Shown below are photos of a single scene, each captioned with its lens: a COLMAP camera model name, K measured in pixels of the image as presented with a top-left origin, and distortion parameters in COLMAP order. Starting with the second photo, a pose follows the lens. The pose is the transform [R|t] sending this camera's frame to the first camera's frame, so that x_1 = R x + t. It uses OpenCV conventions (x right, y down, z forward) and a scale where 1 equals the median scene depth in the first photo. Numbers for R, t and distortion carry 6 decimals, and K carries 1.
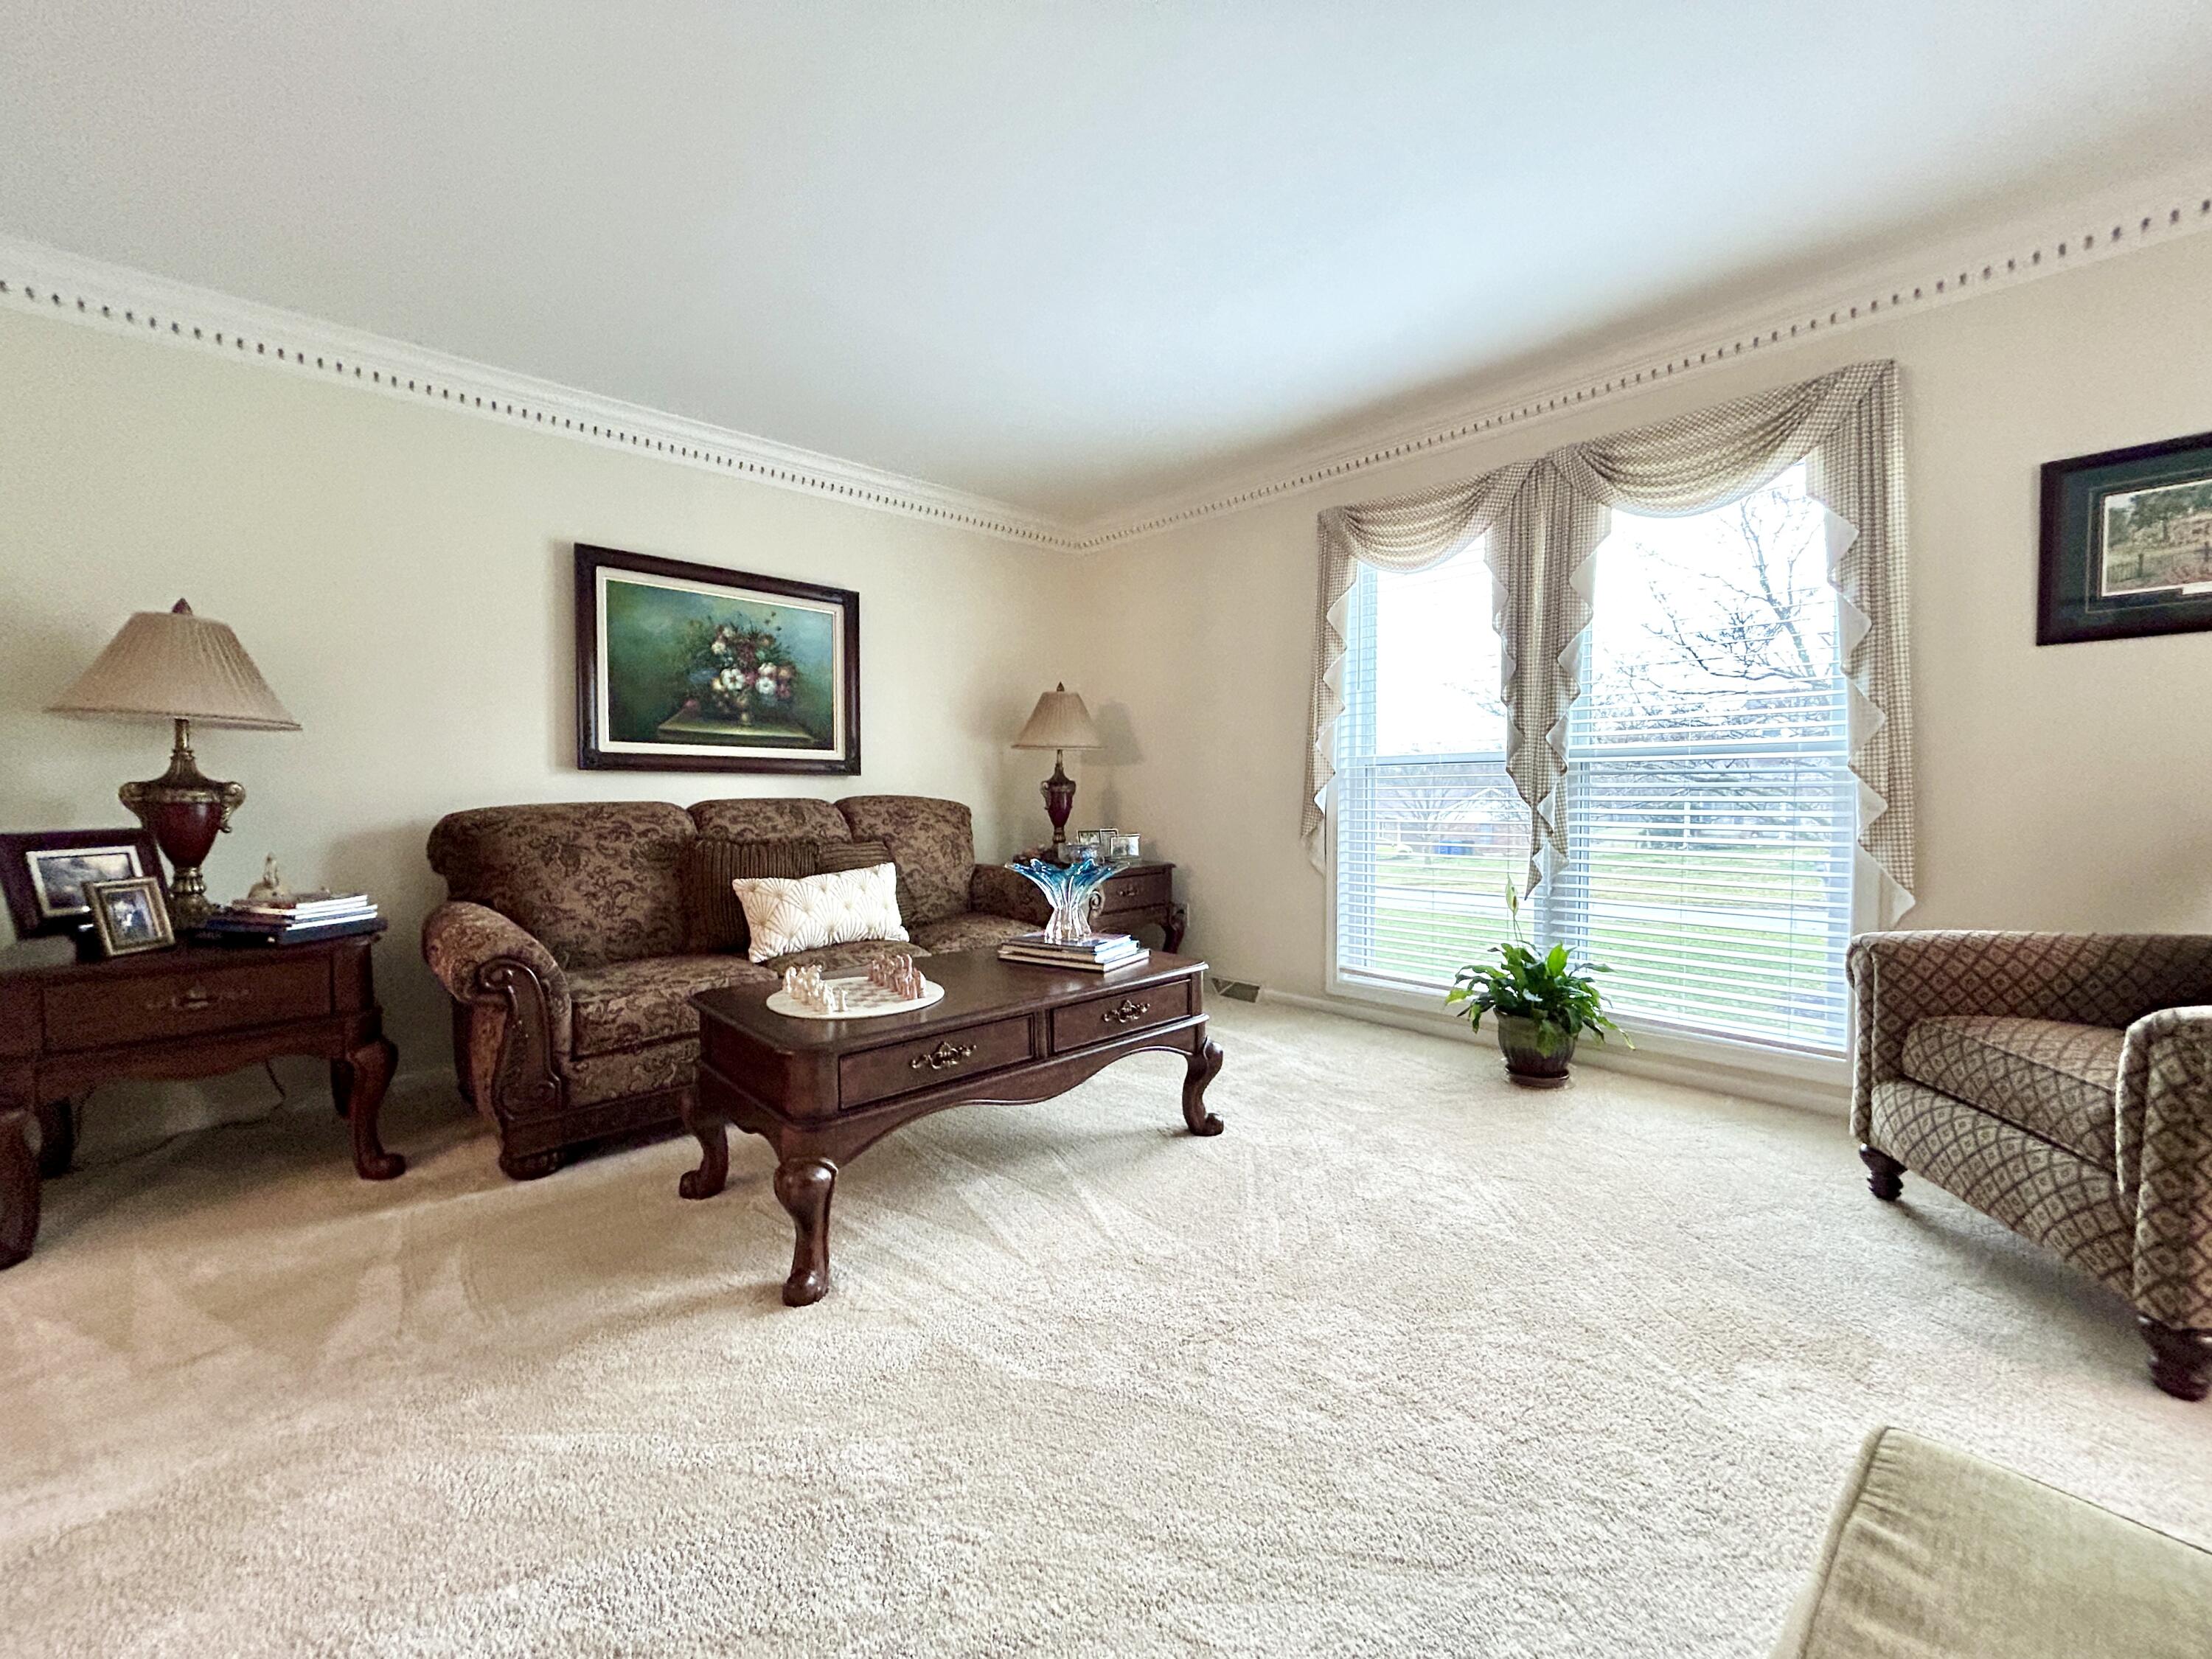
lens RADIAL K [[873.9, 0, 1110.7], [0, 873.9, 822.2], [0, 0, 1]] dist [-0.009005, 0.000035]
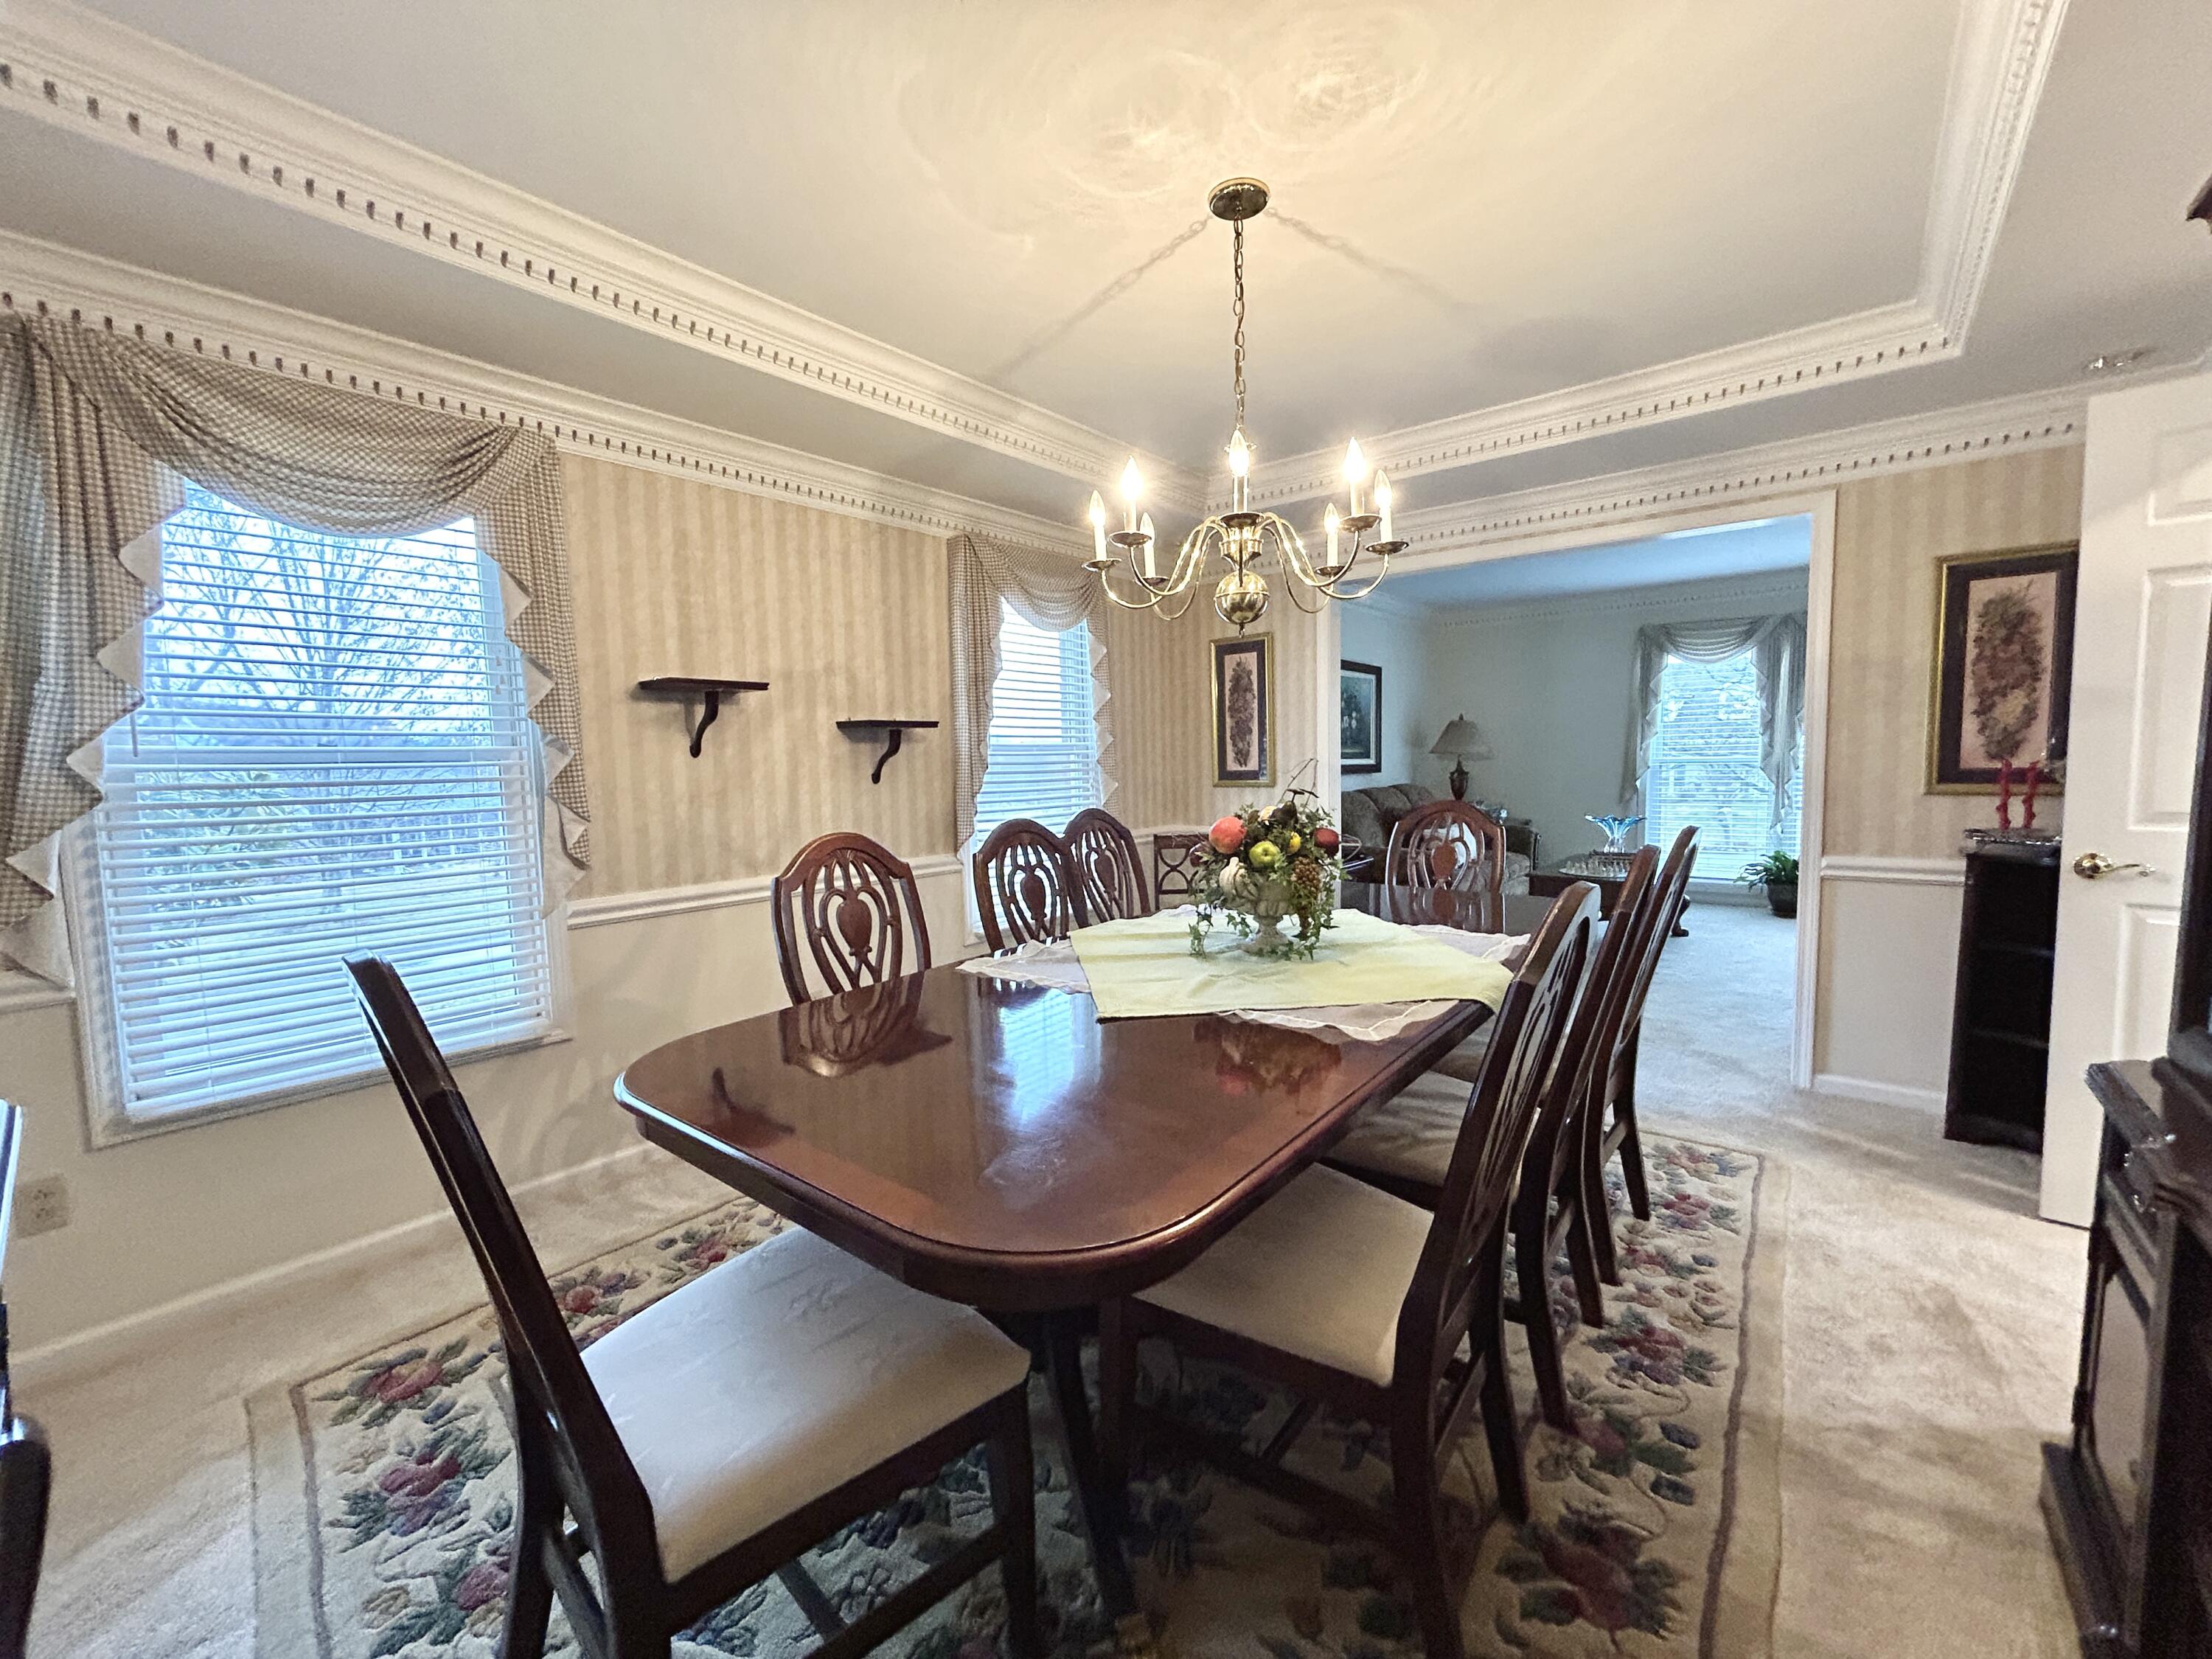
lens RADIAL K [[873.9, 0, 1103.3], [0, 873.9, 835.3], [0, 0, 1]] dist [-0.009005, 0.000035]
pose [[0.993571, -0.024279, 0.110580, -1.057571], [0.021420, 0.999407, 0.026966, 0.014129], [-0.111169, -0.024424, 0.993501, -0.692915]]
